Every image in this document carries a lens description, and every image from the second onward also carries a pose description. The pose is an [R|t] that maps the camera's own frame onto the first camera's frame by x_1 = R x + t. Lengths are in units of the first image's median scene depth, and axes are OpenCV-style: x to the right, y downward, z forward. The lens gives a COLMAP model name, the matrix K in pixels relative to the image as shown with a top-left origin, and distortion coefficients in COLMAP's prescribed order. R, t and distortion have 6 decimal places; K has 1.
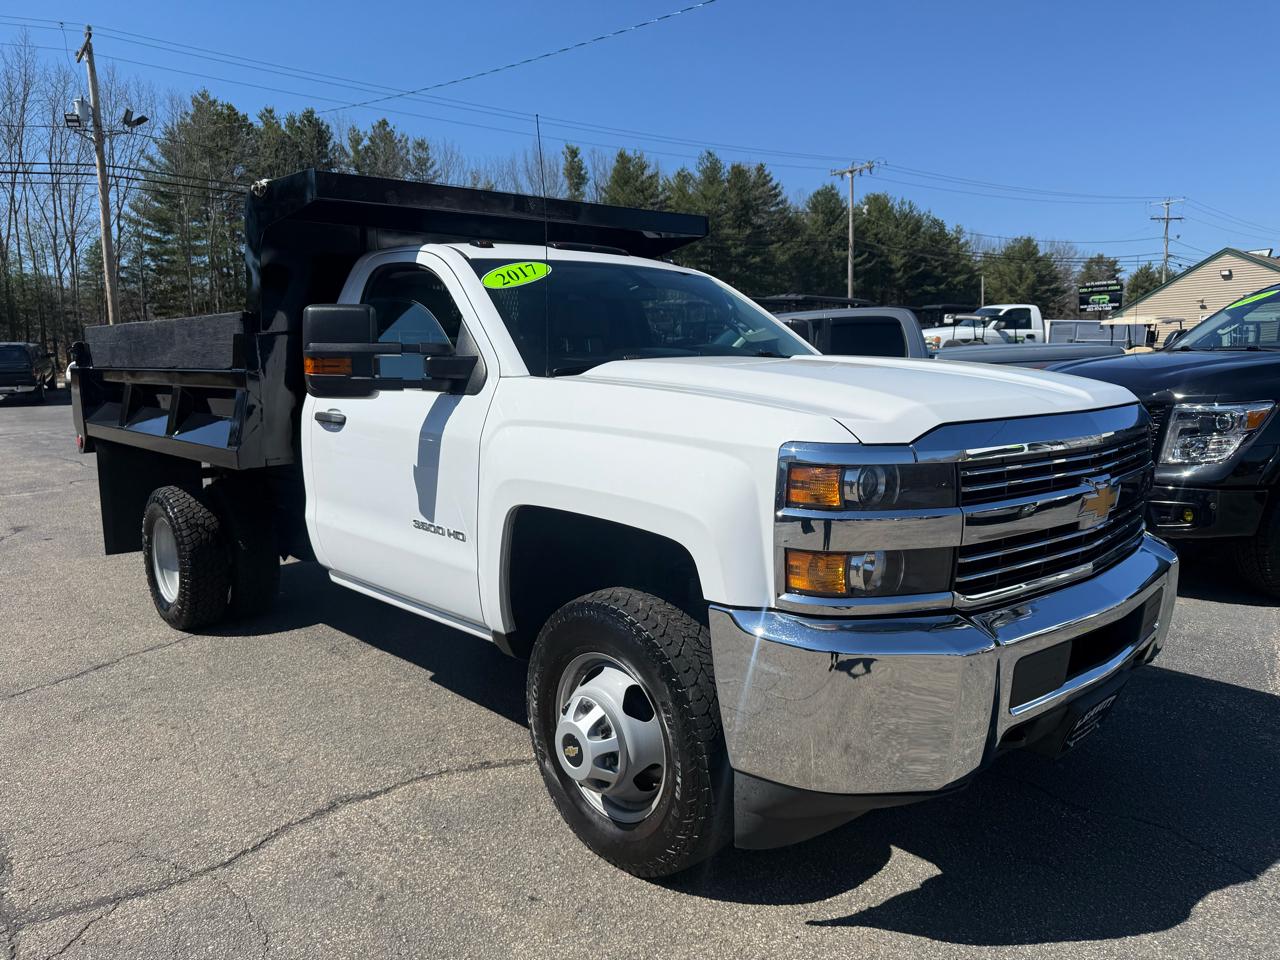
lens RADIAL K [[898.3, 0, 649.6], [0, 898.3, 488.4], [0, 0, 1]] dist [0.036965, -0.042323]
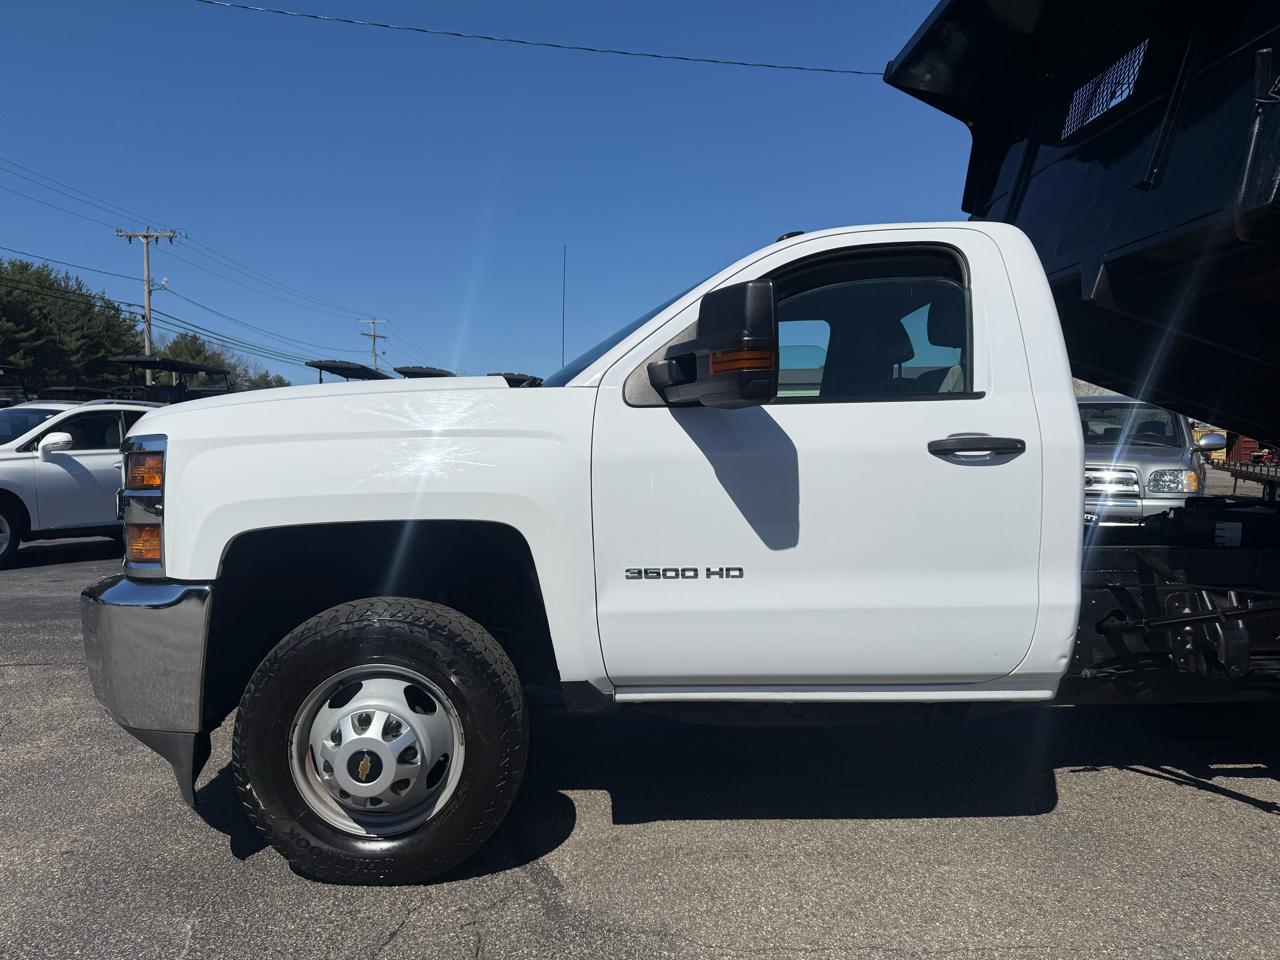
lens RADIAL K [[898.3, 0, 636.5], [0, 898.3, 472.6], [0, 0, 1]] dist [0.036965, -0.042323]
pose [[0.601744, 0.007799, 0.798651, -0.157686], [0.095401, 0.992091, -0.081568, -0.009366], [-0.792971, 0.125275, 0.596241, 0.119474]]
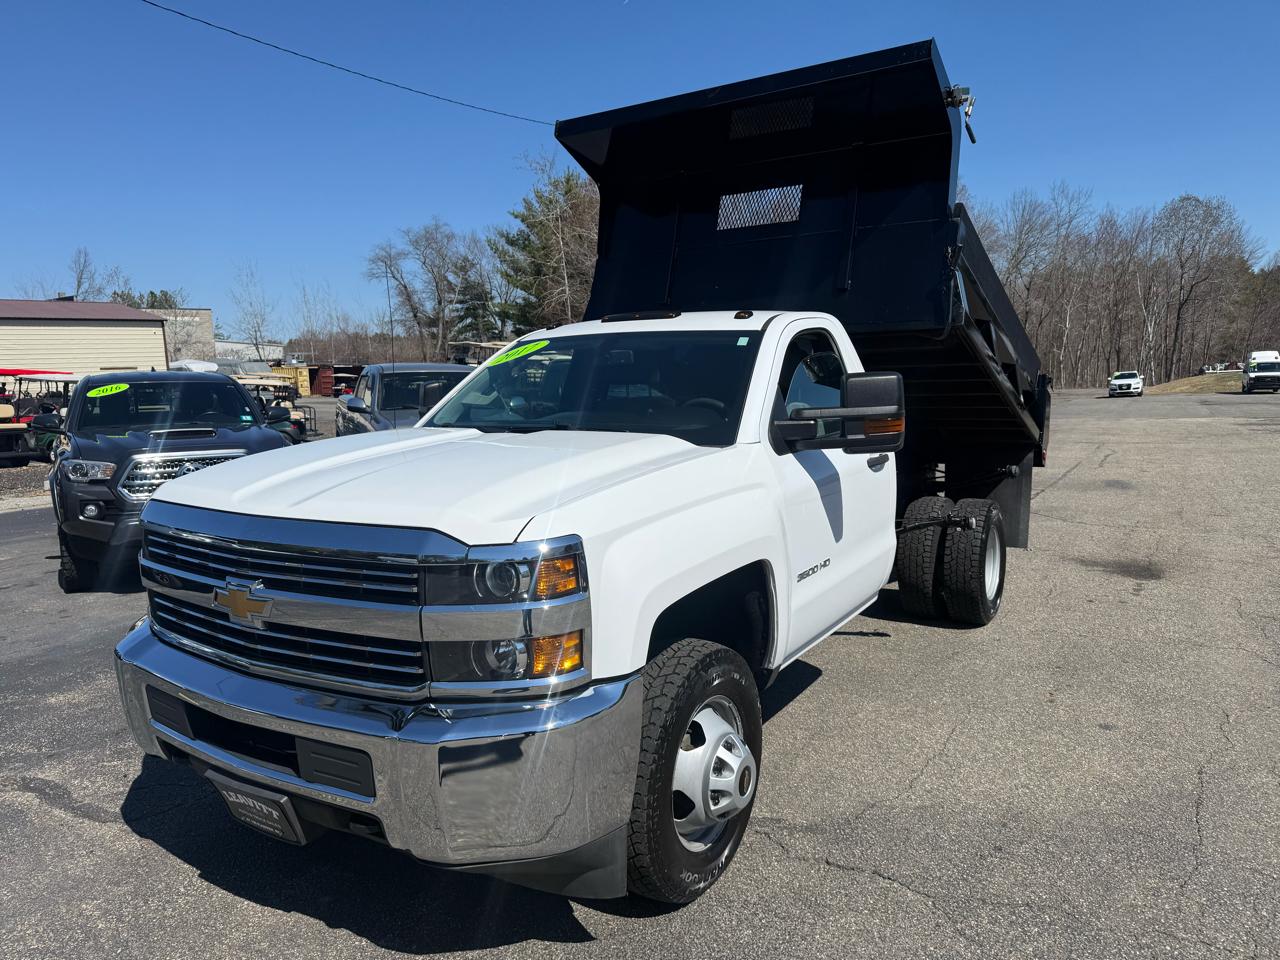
lens RADIAL K [[898.3, 0, 634.4], [0, 898.3, 479.7], [0, 0, 1]] dist [0.036965, -0.042323]
pose [[-0.309932, -0.078851, 0.947484, -0.173907], [0.173237, 0.975189, 0.137824, -0.023213], [-0.934843, 0.206855, -0.288582, 0.167911]]
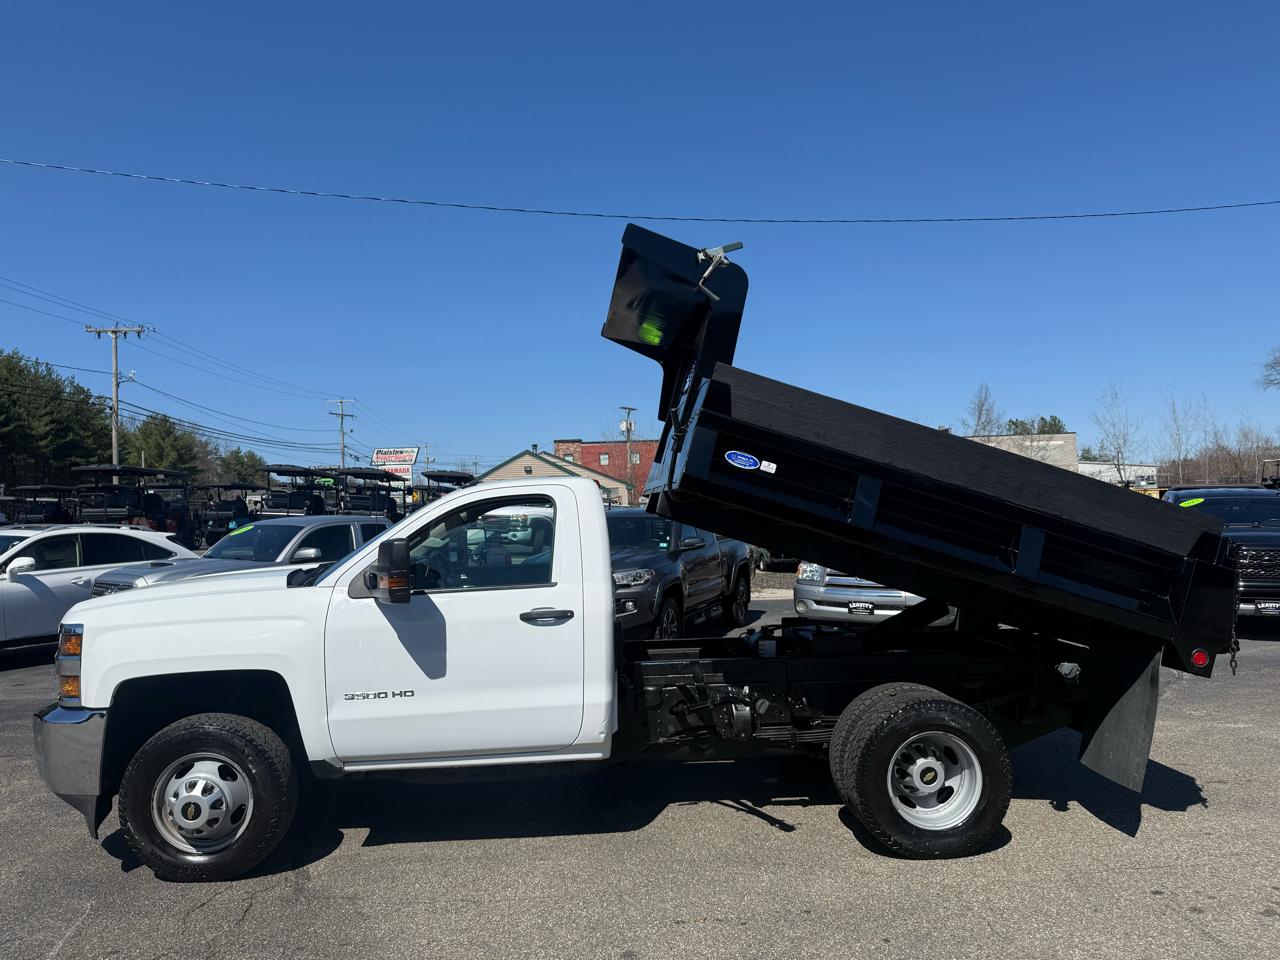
lens RADIAL K [[898.3, 0, 638.4], [0, 898.3, 471.2], [0, 0, 1]] dist [0.036965, -0.042323]
pose [[0.580575, 0.051664, 0.812566, -0.171277], [0.122937, 0.980981, -0.150210, -0.012036], [-0.804872, 0.187103, 0.563181, 0.082405]]
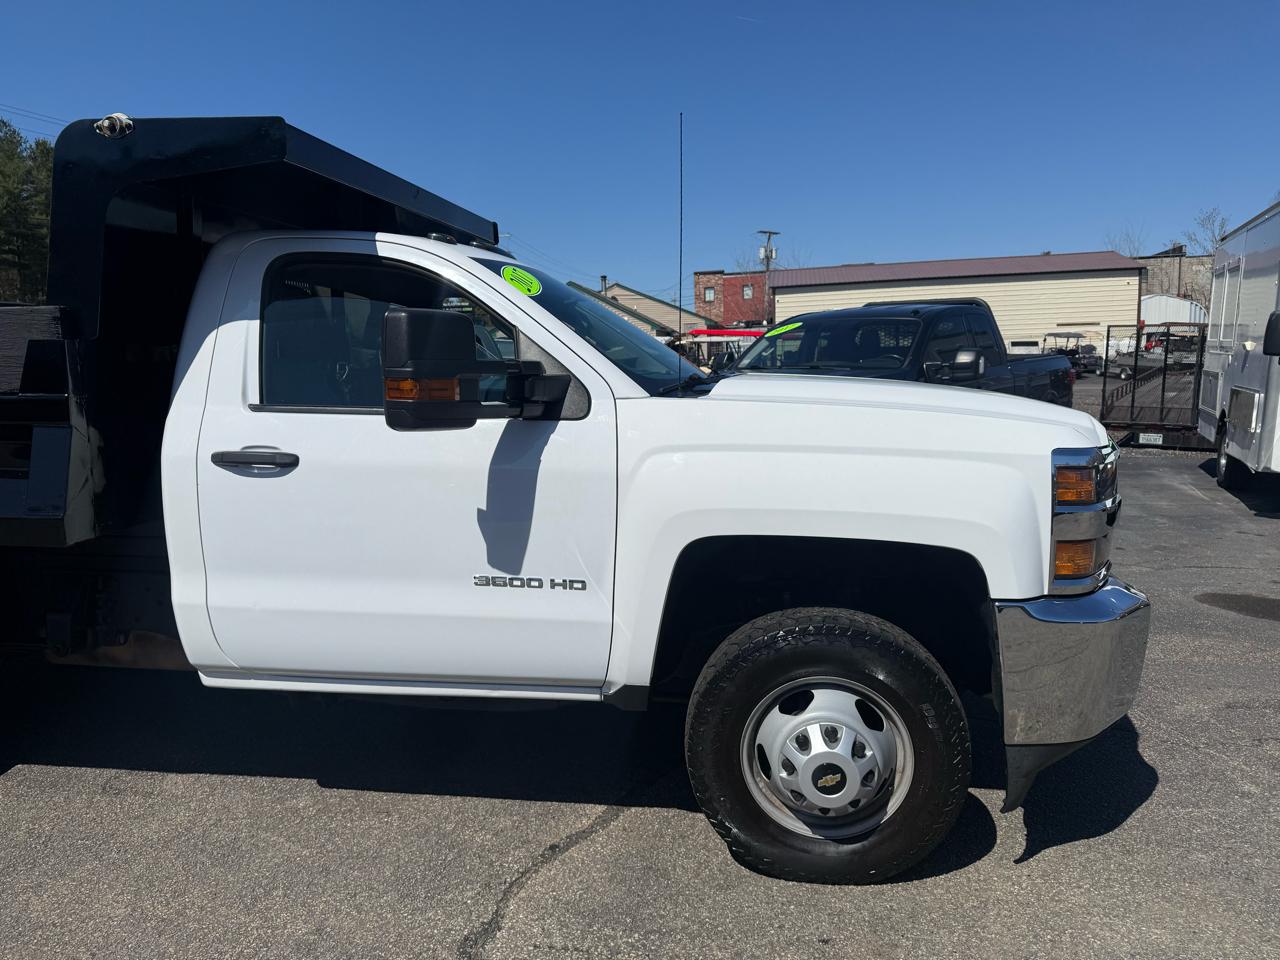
lens RADIAL K [[898.3, 0, 633.3], [0, 898.3, 485.1], [0, 0, 1]] dist [0.036965, -0.042323]
pose [[0.780503, -0.077037, 0.620388, -0.032680], [0.087813, 0.996049, 0.013208, -0.002268], [-0.618954, 0.044169, 0.784184, 0.013658]]
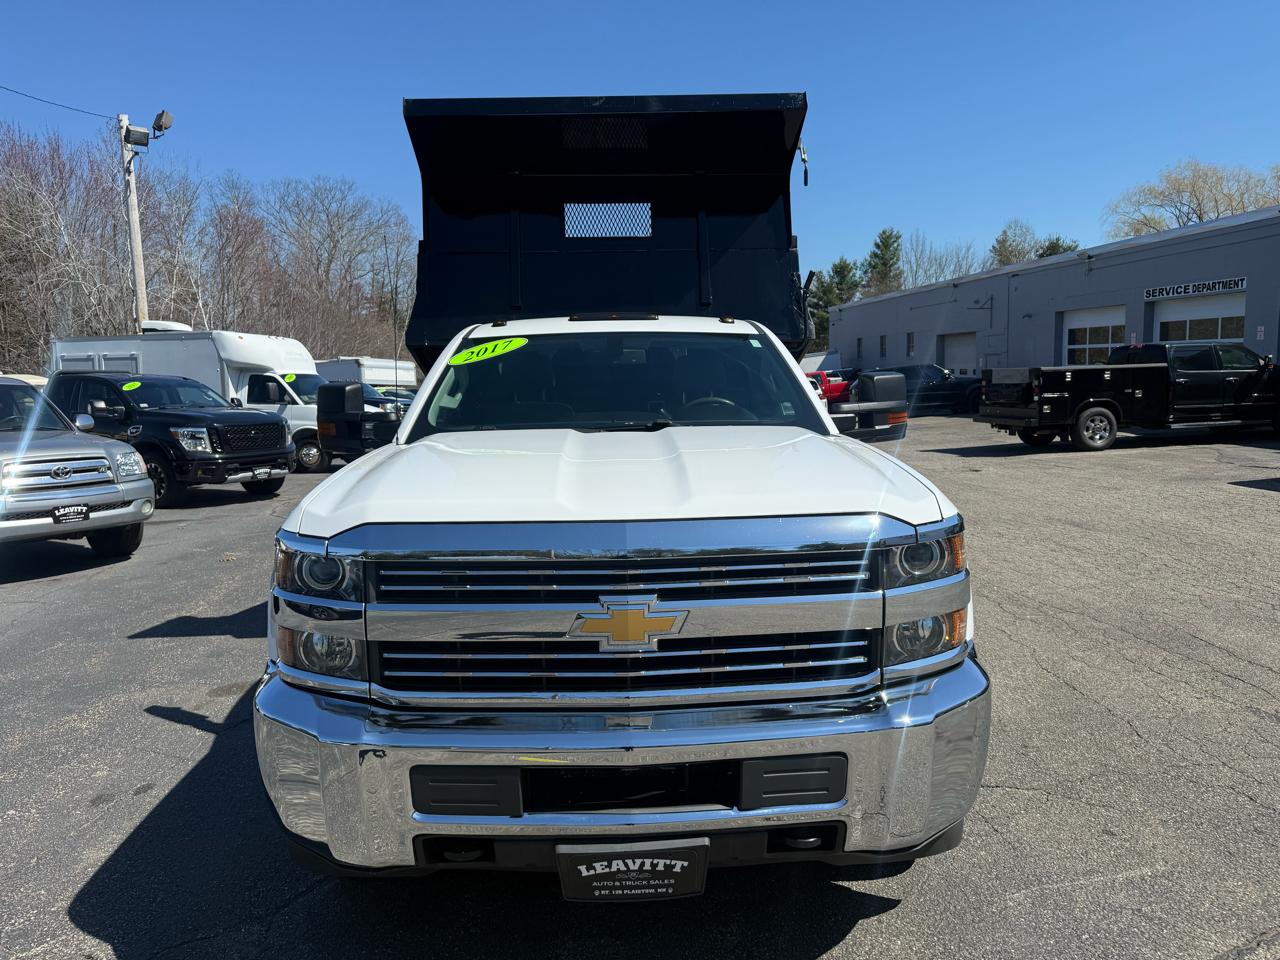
lens RADIAL K [[898.3, 0, 654.8], [0, 898.3, 462.6], [0, 0, 1]] dist [0.036965, -0.042323]
pose [[-0.804955, -0.007259, 0.593292, -0.151146], [0.132114, 0.972630, 0.191148, -0.027625], [-0.578441, 0.232248, -0.781964, 0.198730]]
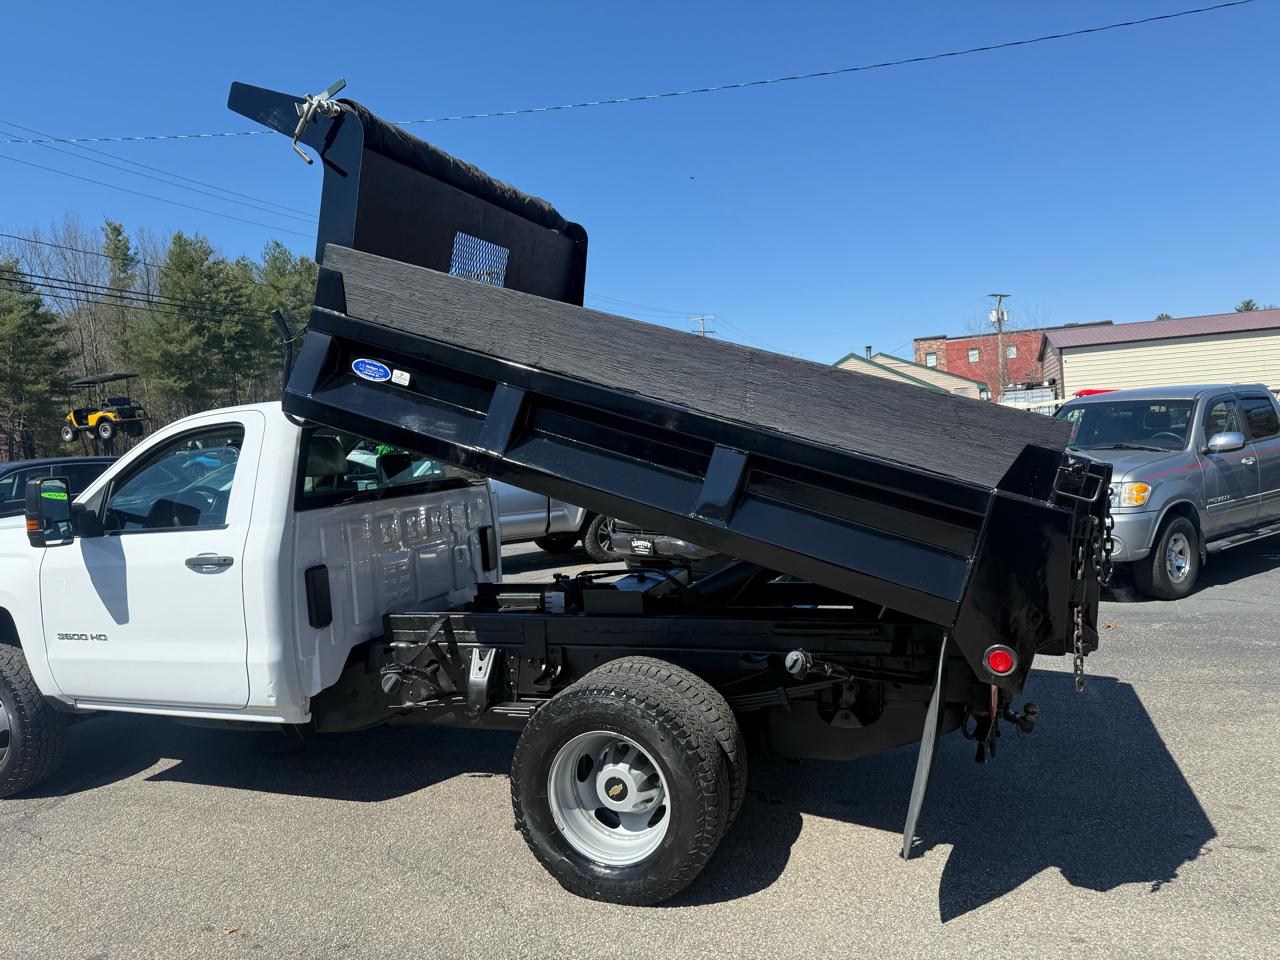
lens RADIAL K [[898.3, 0, 633.6], [0, 898.3, 488.6], [0, 0, 1]] dist [0.036965, -0.042323]
pose [[0.870104, -0.052834, 0.490028, -0.120956], [0.105644, 0.991122, -0.080722, -0.009179], [-0.481413, 0.122005, 0.867961, 0.060350]]
